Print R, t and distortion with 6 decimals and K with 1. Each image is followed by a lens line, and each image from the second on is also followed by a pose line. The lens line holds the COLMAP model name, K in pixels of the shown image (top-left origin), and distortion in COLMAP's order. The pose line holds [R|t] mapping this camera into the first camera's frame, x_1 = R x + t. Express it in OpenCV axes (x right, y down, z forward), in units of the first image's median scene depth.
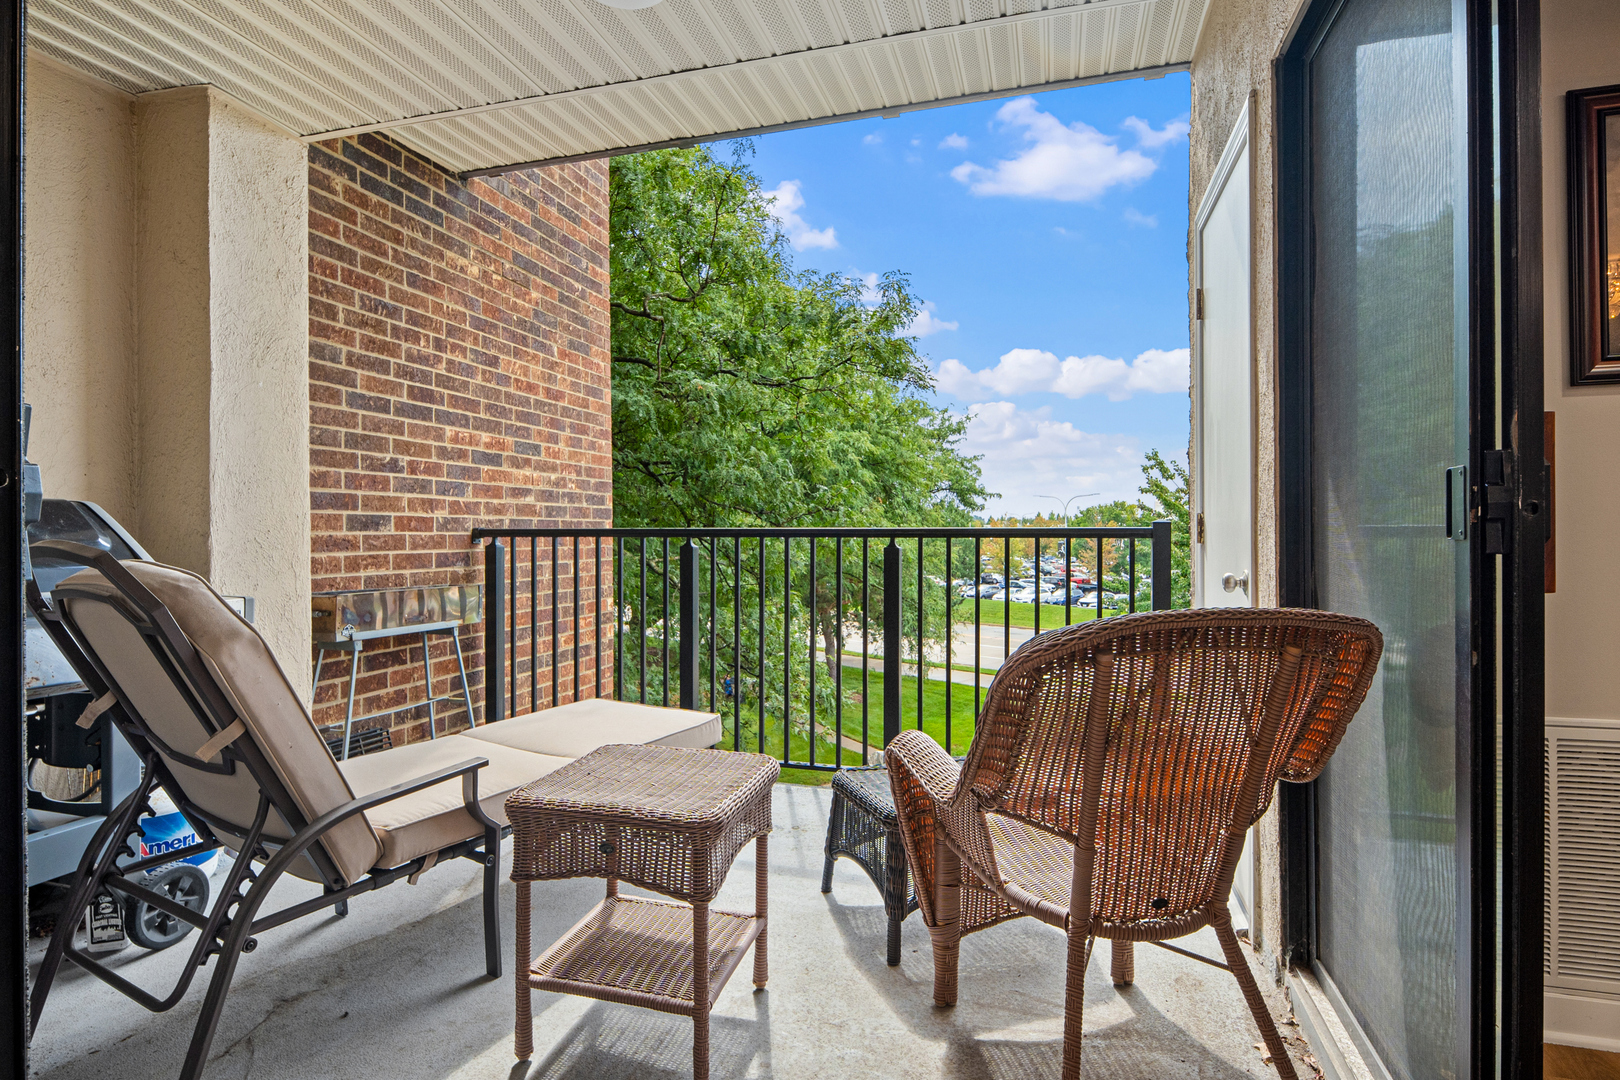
lens RADIAL K [[853.5, 0, 810.9], [0, 853.5, 528.8], [0, 0, 1]] dist [0.018335, -0.011664]
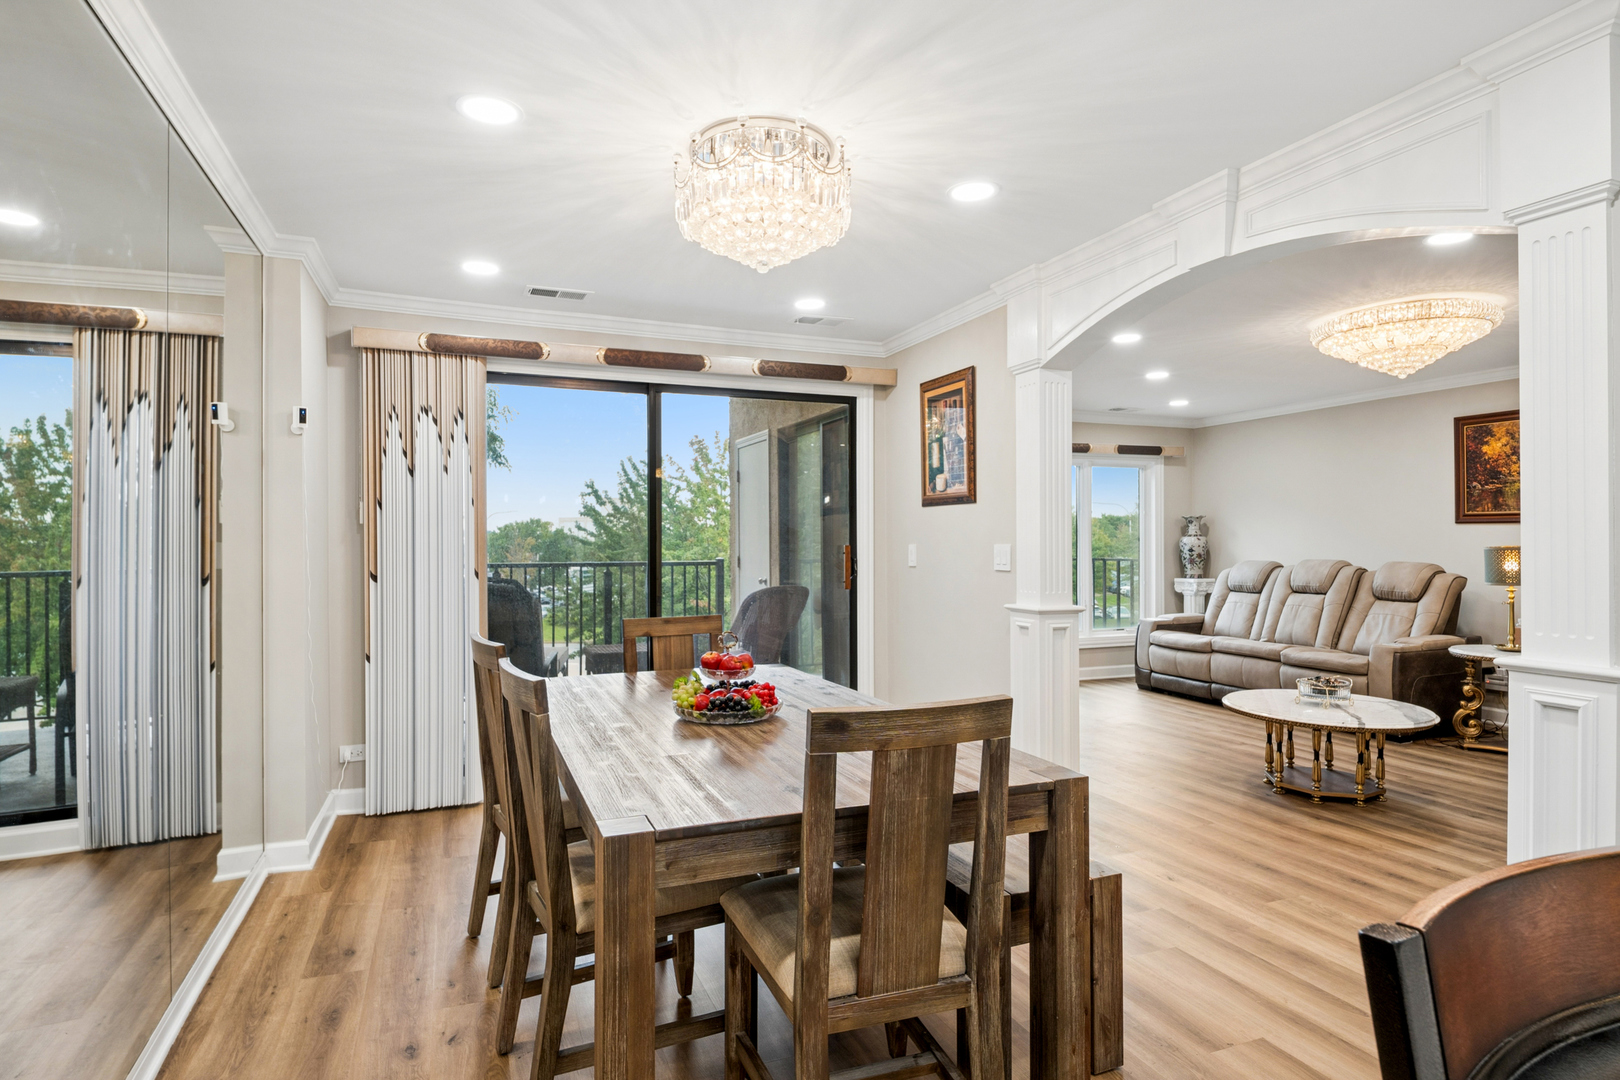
lens RADIAL K [[853.5, 0, 795.3], [0, 853.5, 537.9], [0, 0, 1]] dist [0.018335, -0.011664]
pose [[0.795581, 0.003067, 0.605840, -0.098264], [0.001017, 0.999979, -0.006396, -0.005866], [-0.605847, 0.005705, 0.795561, -0.116717]]
